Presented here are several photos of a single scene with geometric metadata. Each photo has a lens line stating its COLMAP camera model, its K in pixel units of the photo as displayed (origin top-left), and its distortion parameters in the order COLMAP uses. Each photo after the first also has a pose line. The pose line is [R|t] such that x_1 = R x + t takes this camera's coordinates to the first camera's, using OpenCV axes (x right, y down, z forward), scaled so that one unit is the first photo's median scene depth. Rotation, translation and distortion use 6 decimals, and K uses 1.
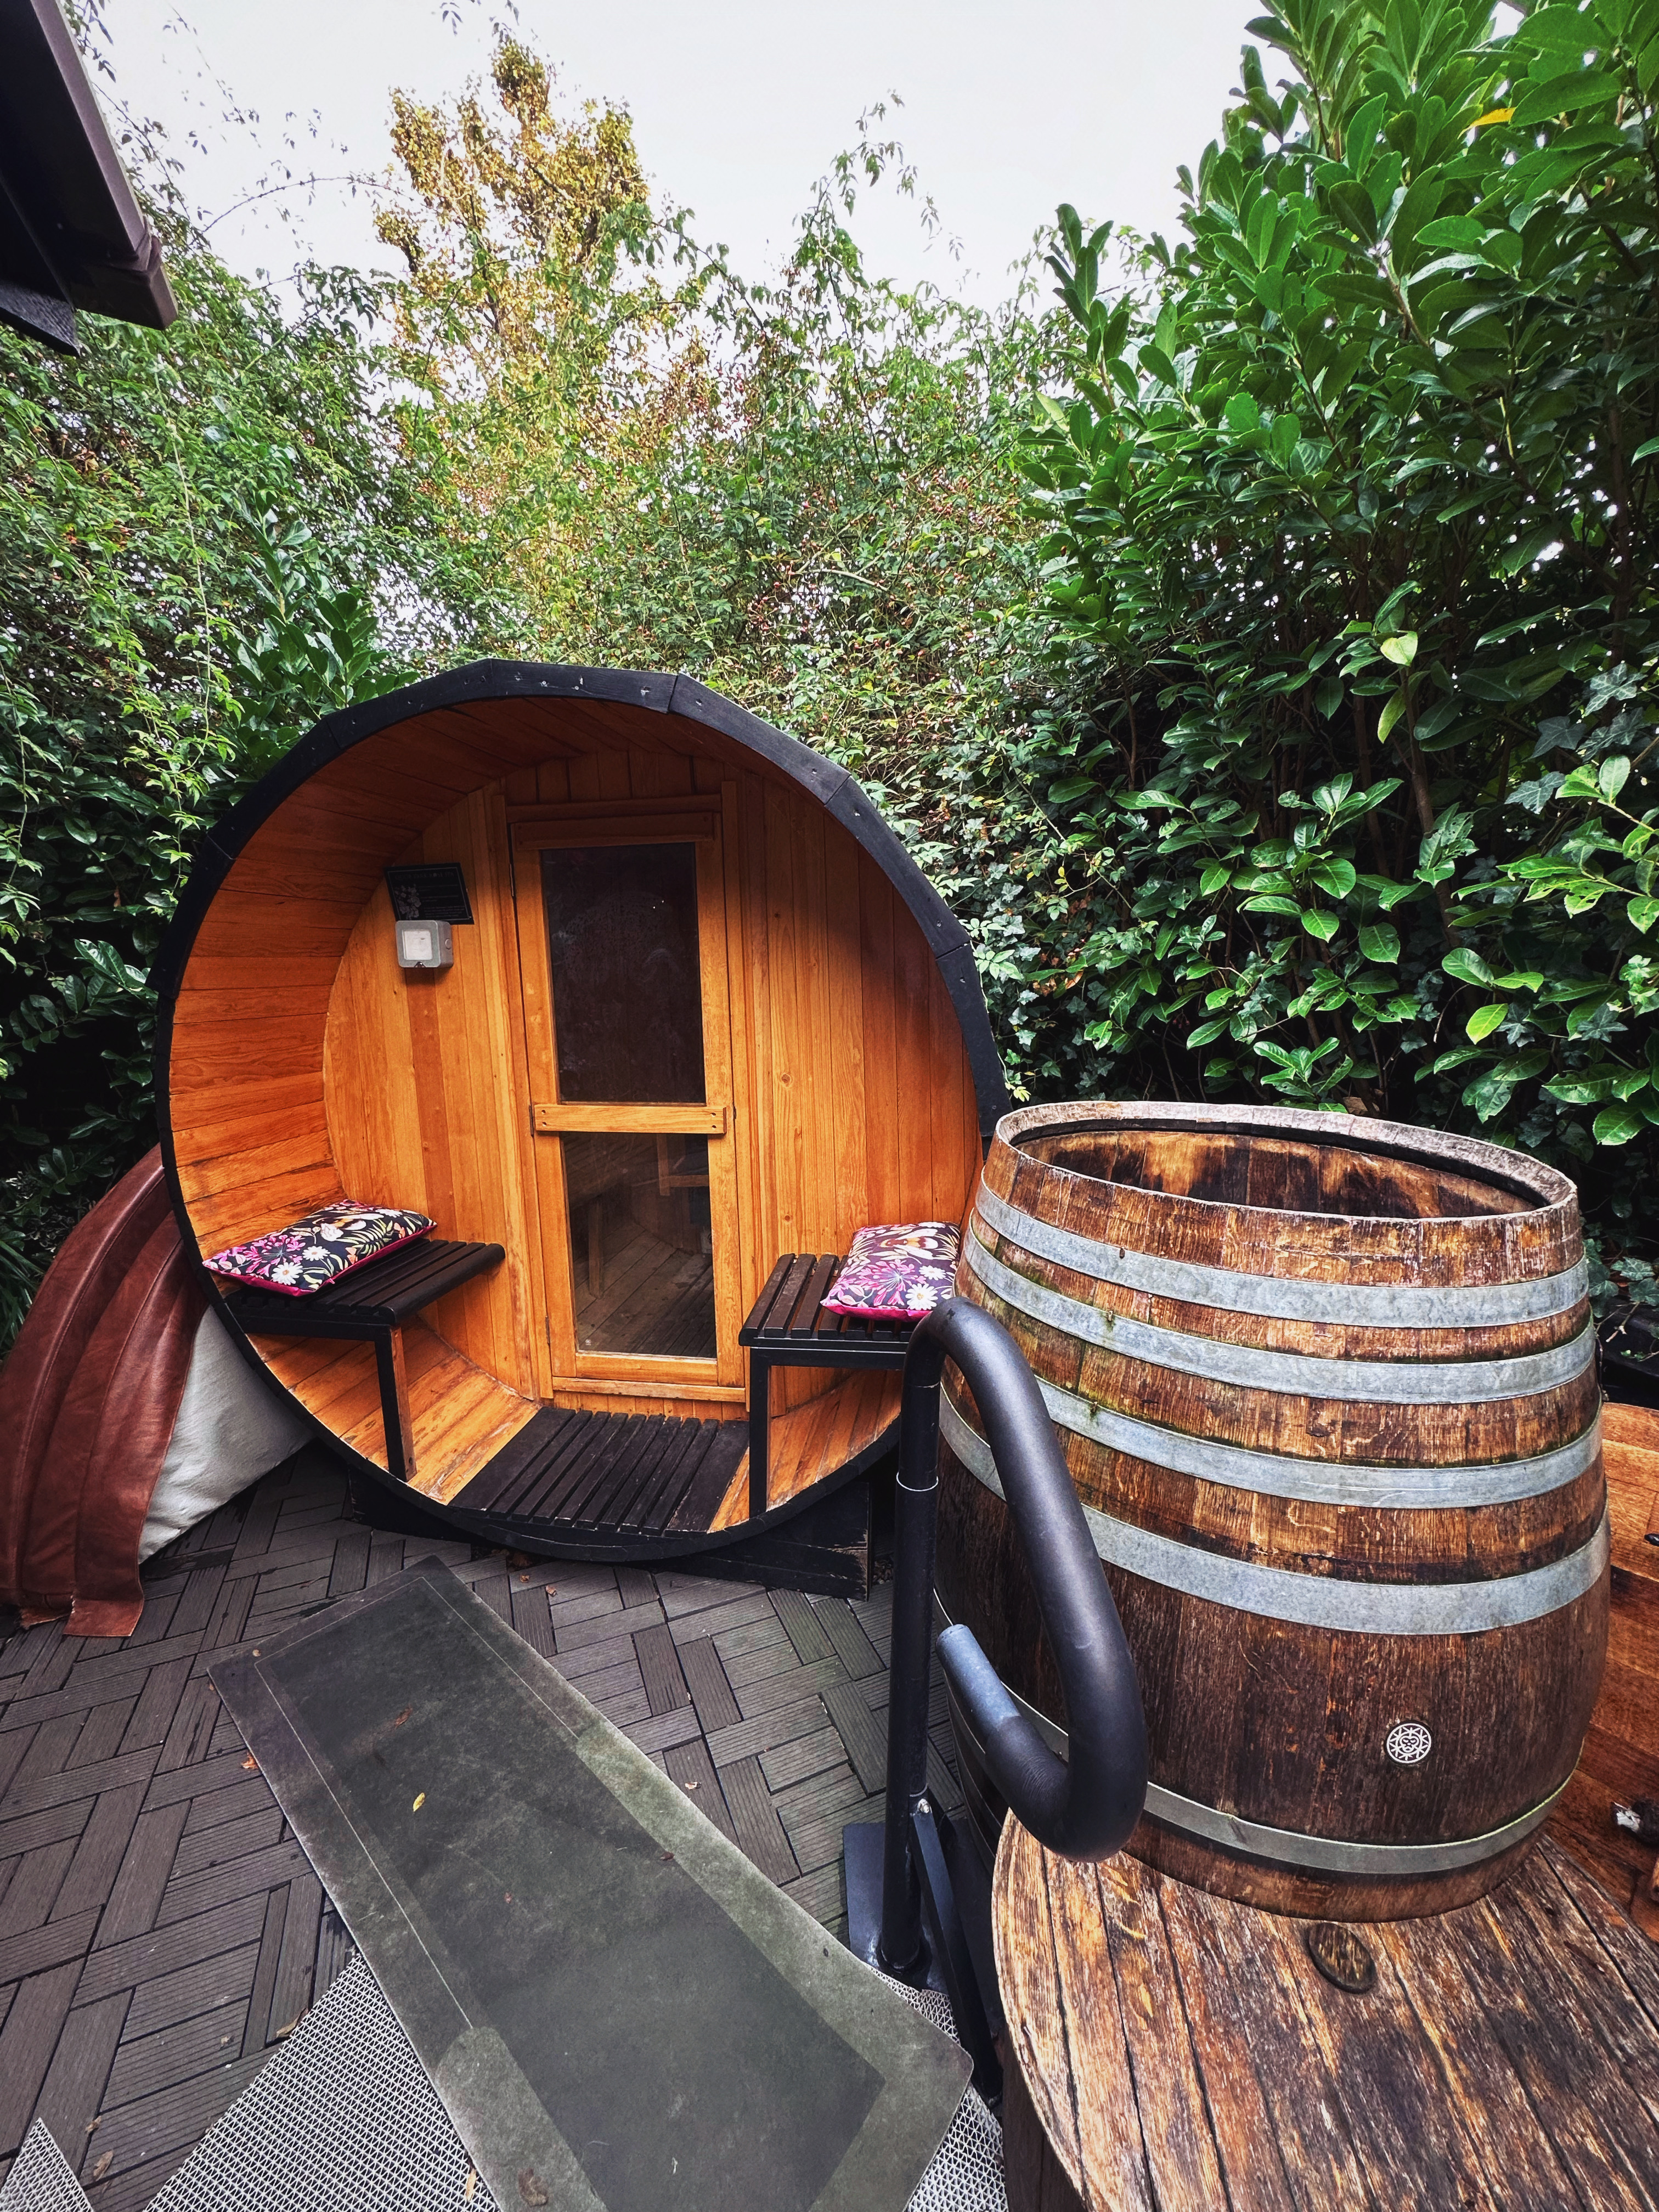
lens RADIAL K [[872.8, 0, 835.3], [0, 872.8, 1118.6], [0, 0, 1]] dist [-0.004464, 0.001472]
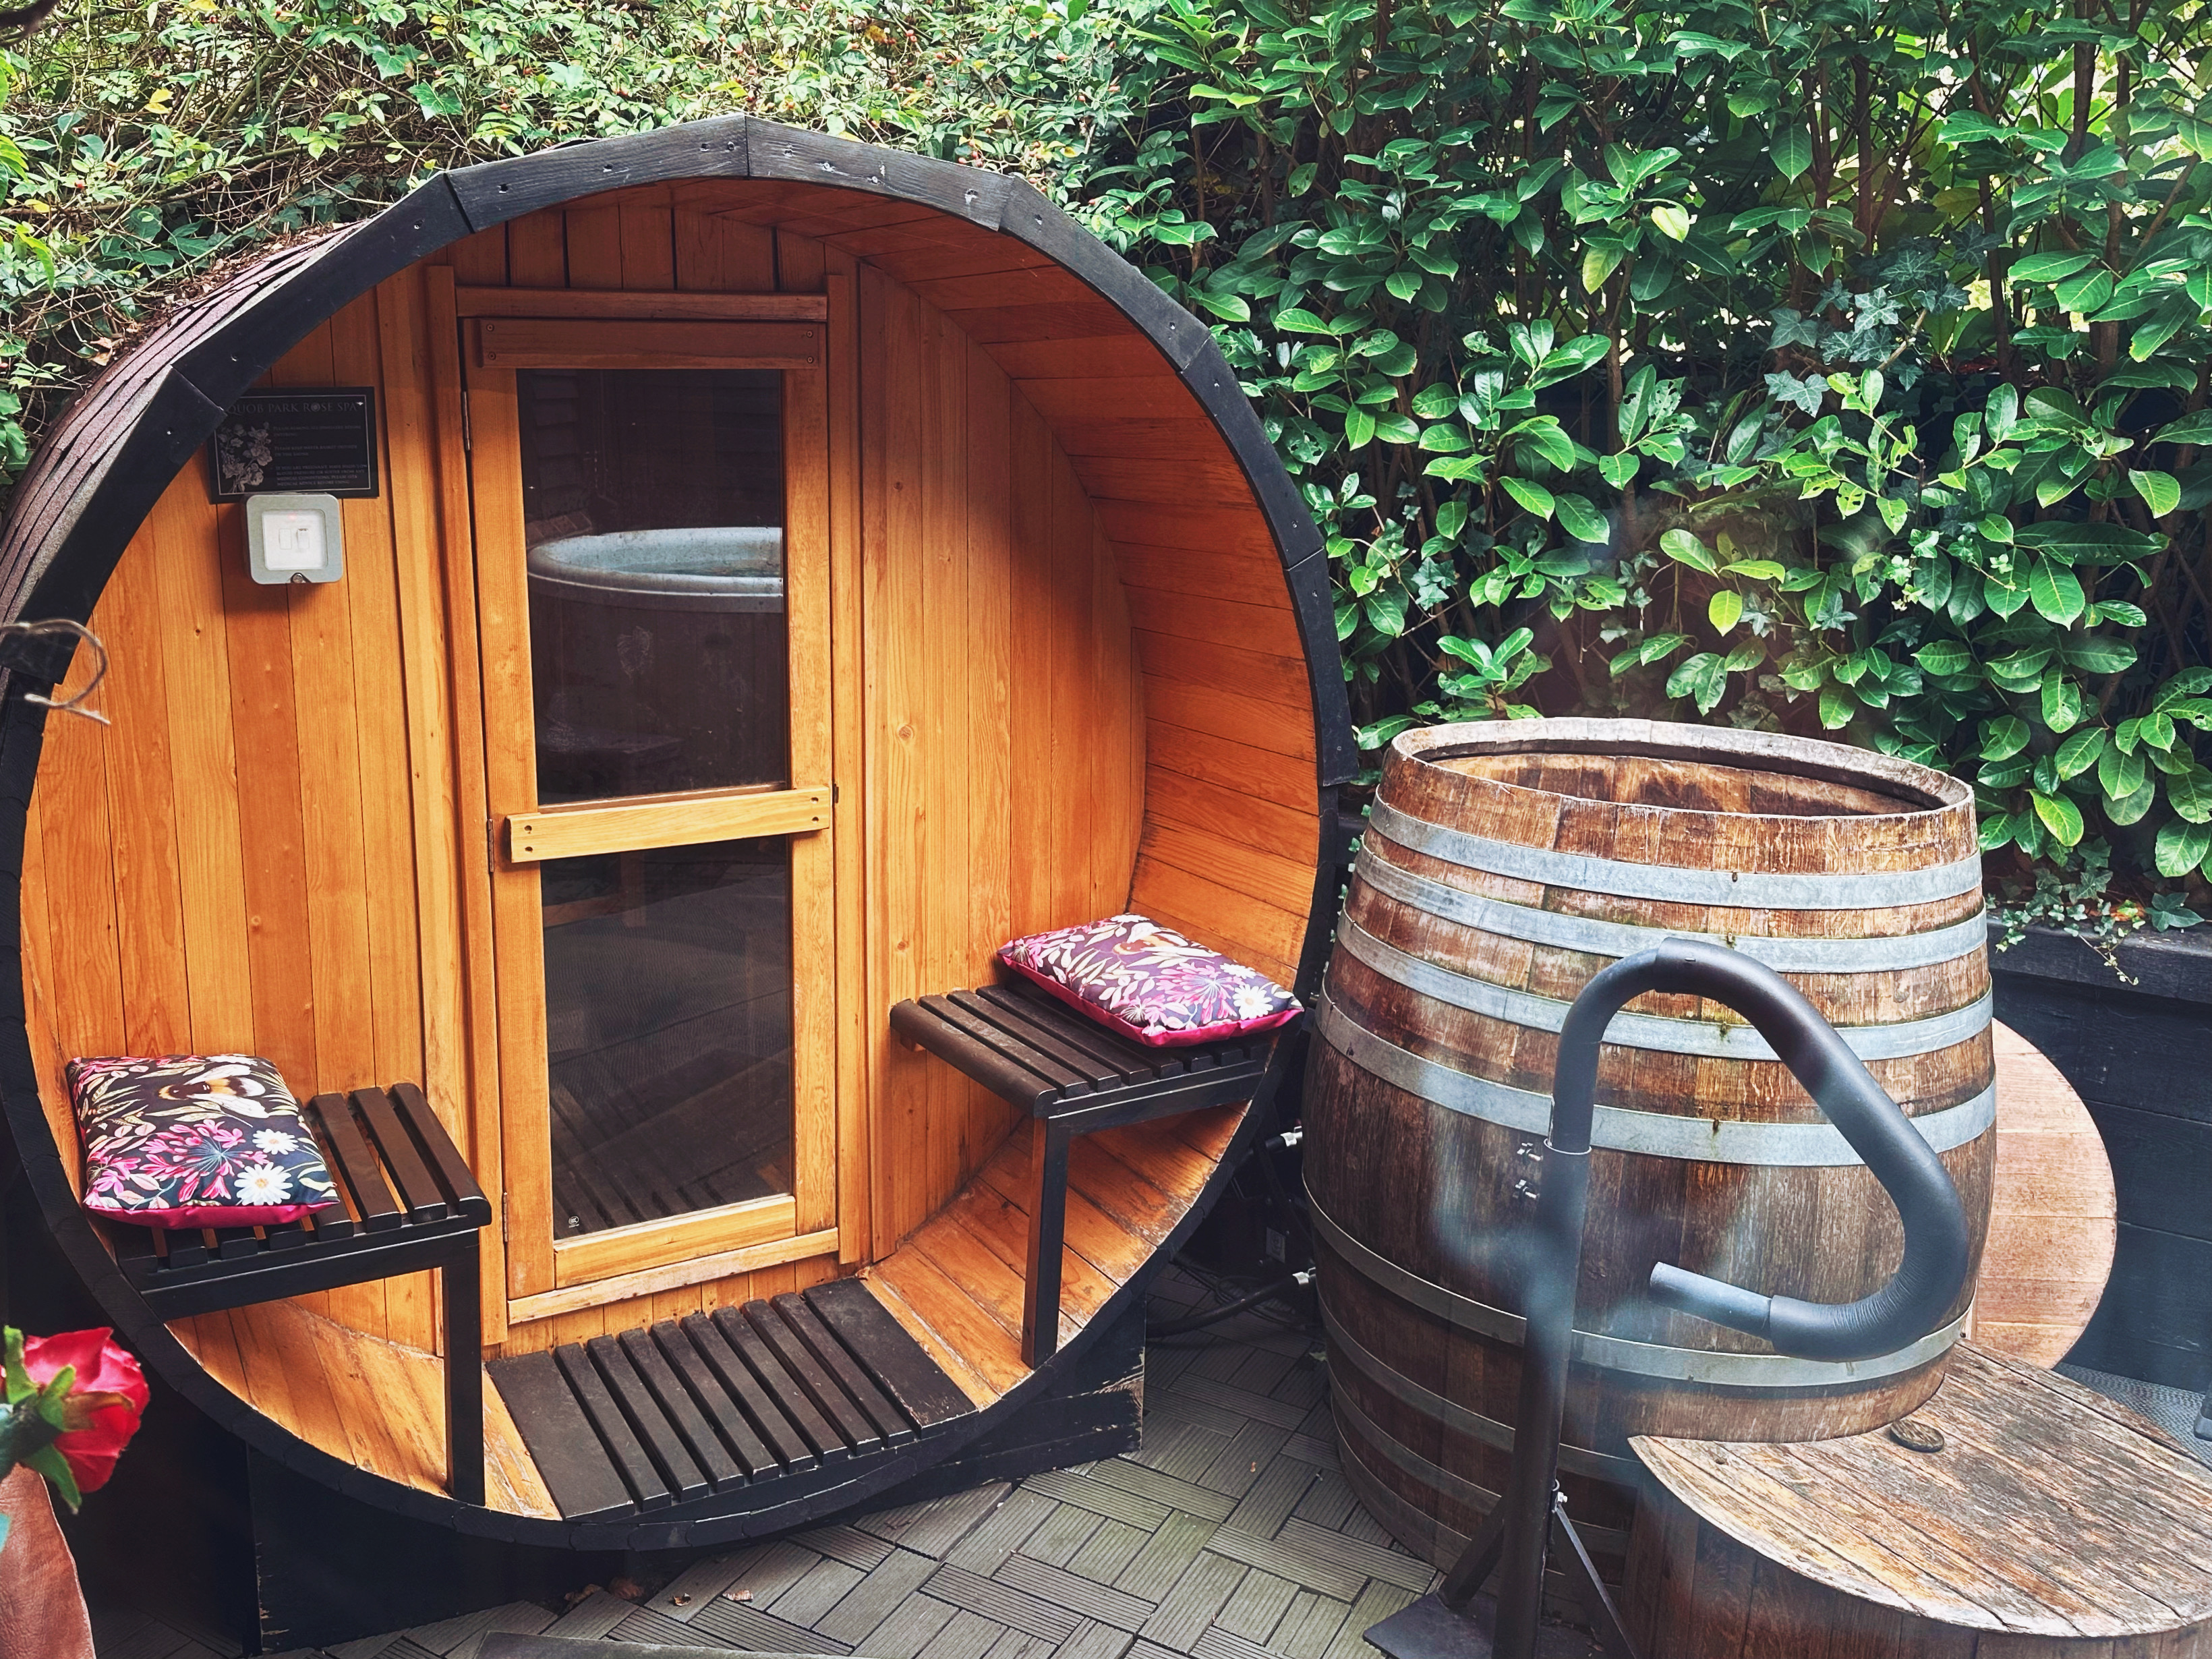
lens RADIAL K [[1701.2, 0, 1084.3], [0, 1701.2, 826.1], [0, 0, 1]] dist [0.030141, -0.036082]
pose [[0.821522, -0.119487, 0.557517, -1.154524], [0.092096, 0.992764, 0.077062, -0.108812], [-0.562690, -0.011963, 0.826581, -0.207035]]
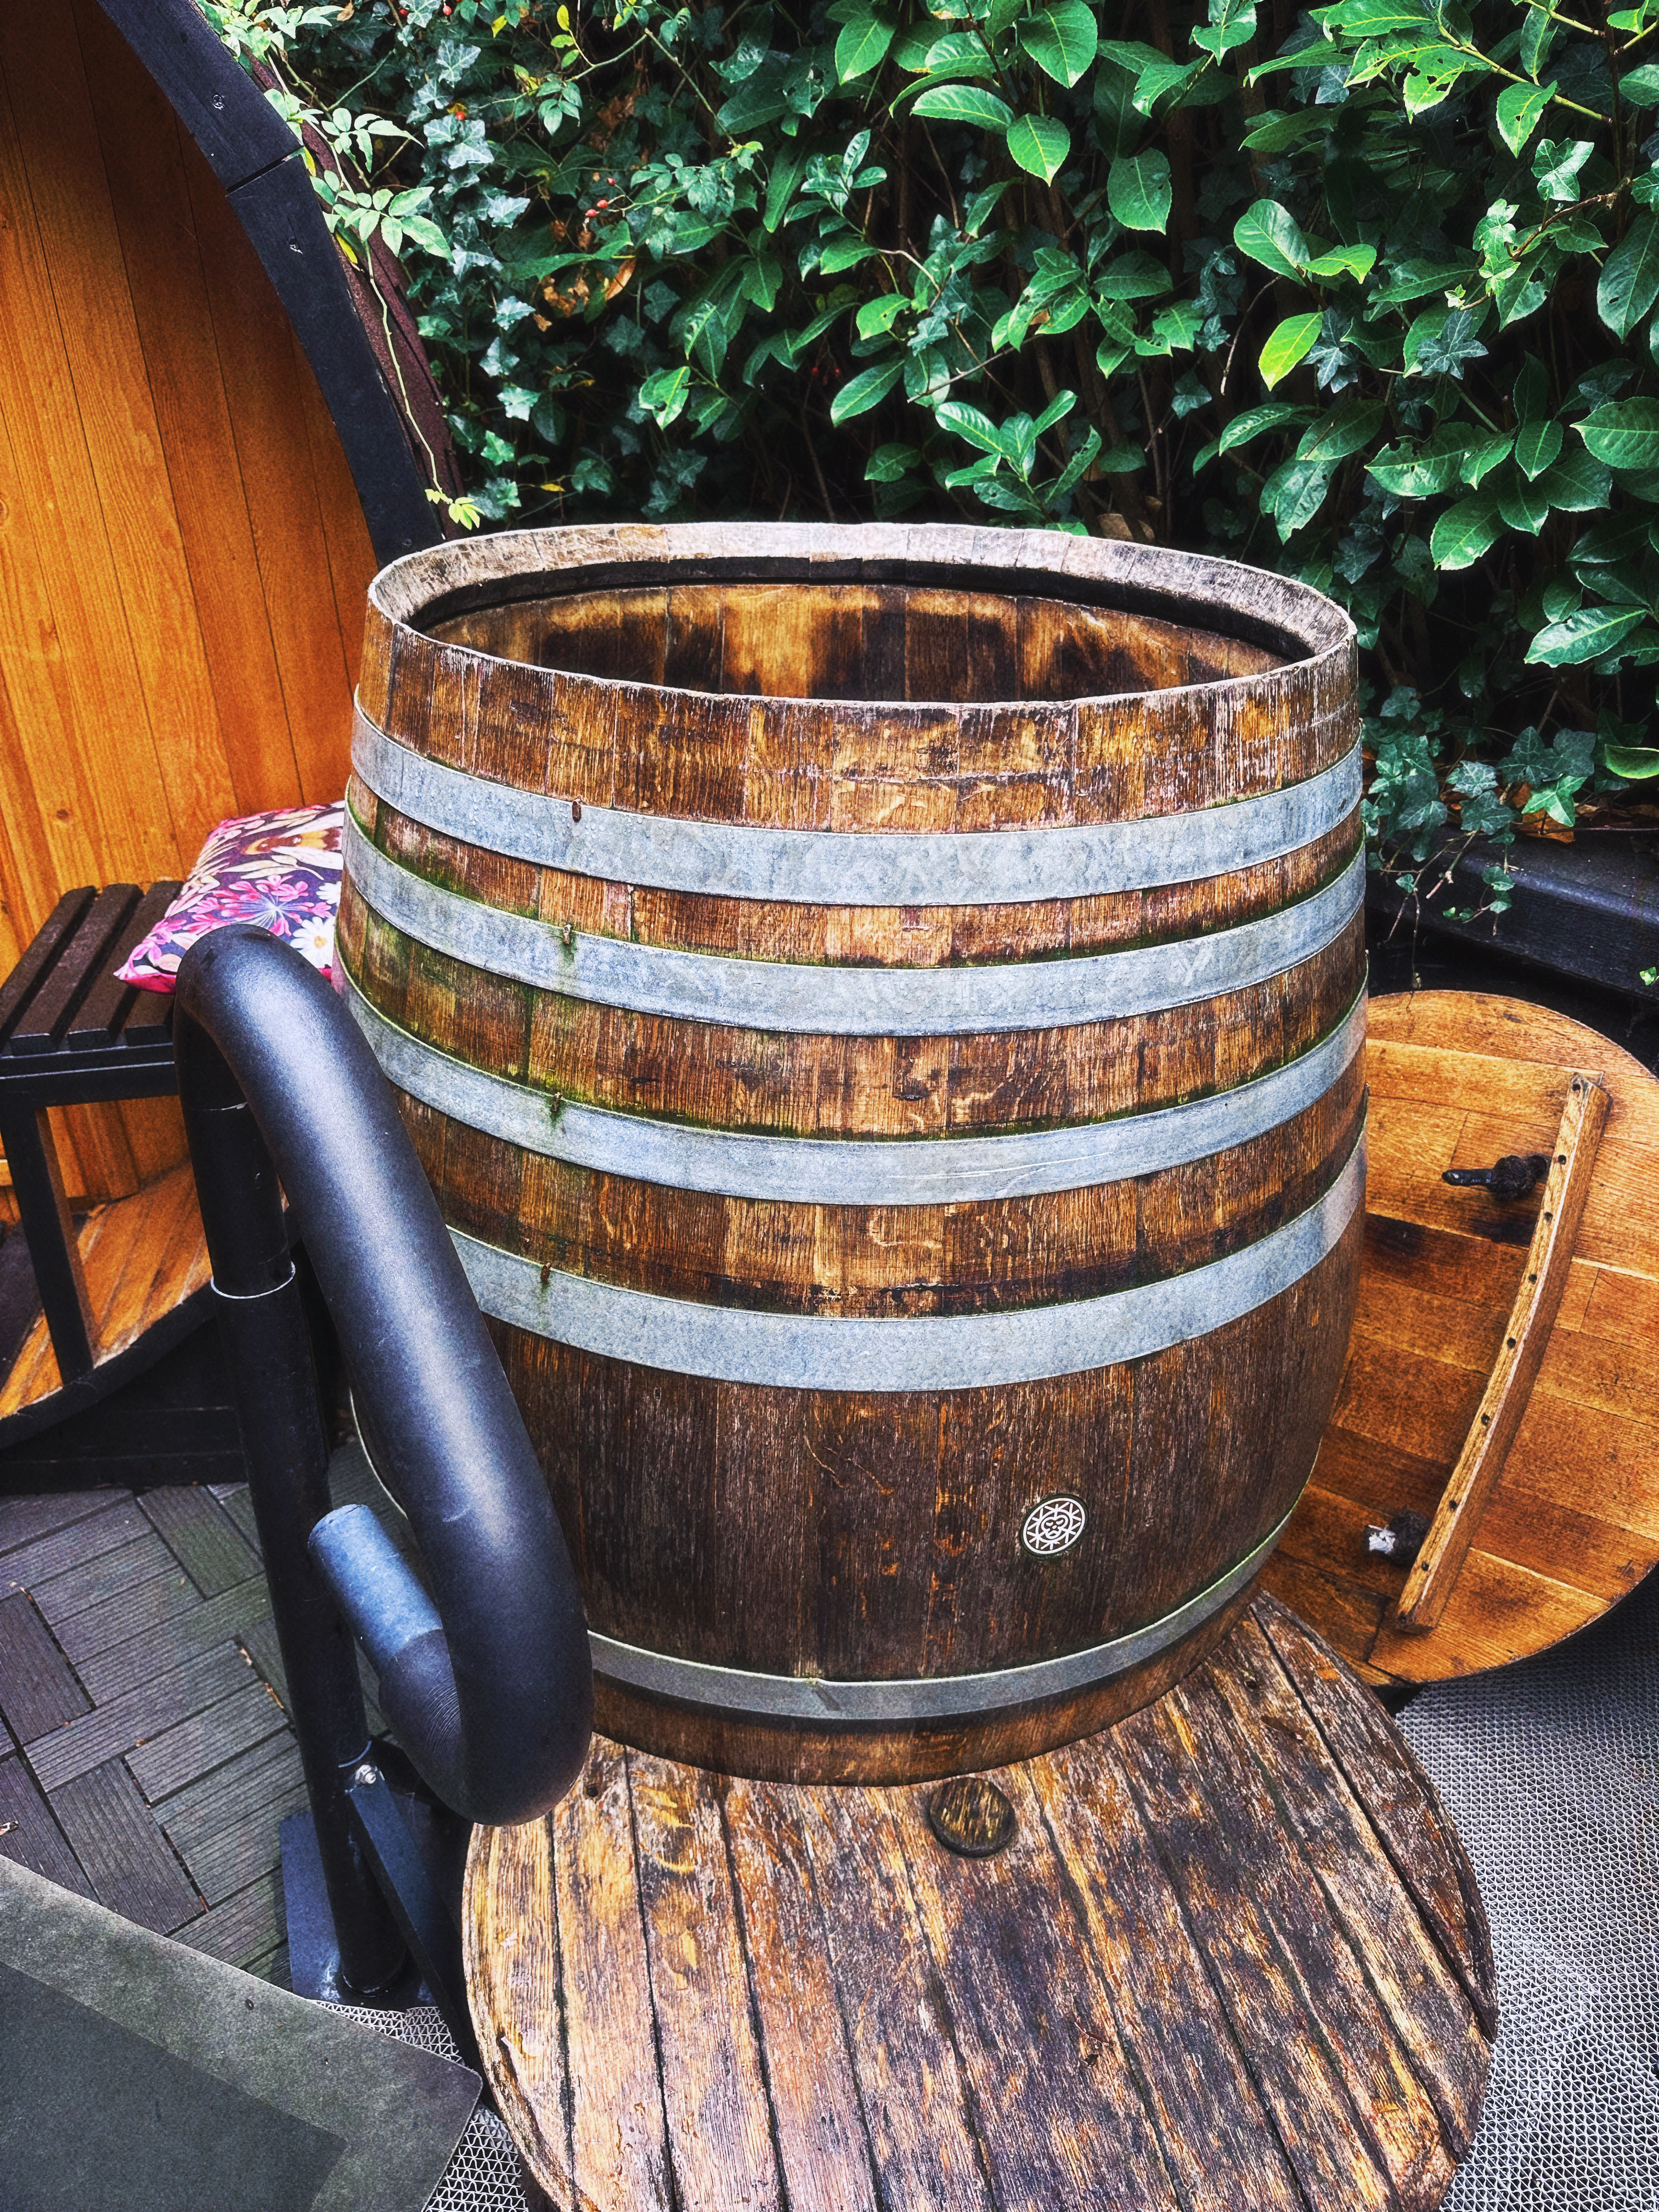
lens RADIAL K [[1565.7, 0, 811.9], [0, 1565.7, 1118.8], [0, 0, 1]] dist [0.029595, -0.038040]
pose [[0.951918, -0.137094, 0.273964, 0.144259], [0.045819, 0.947935, 0.315152, 0.032120], [-0.302906, -0.287446, 0.908638, 0.048922]]
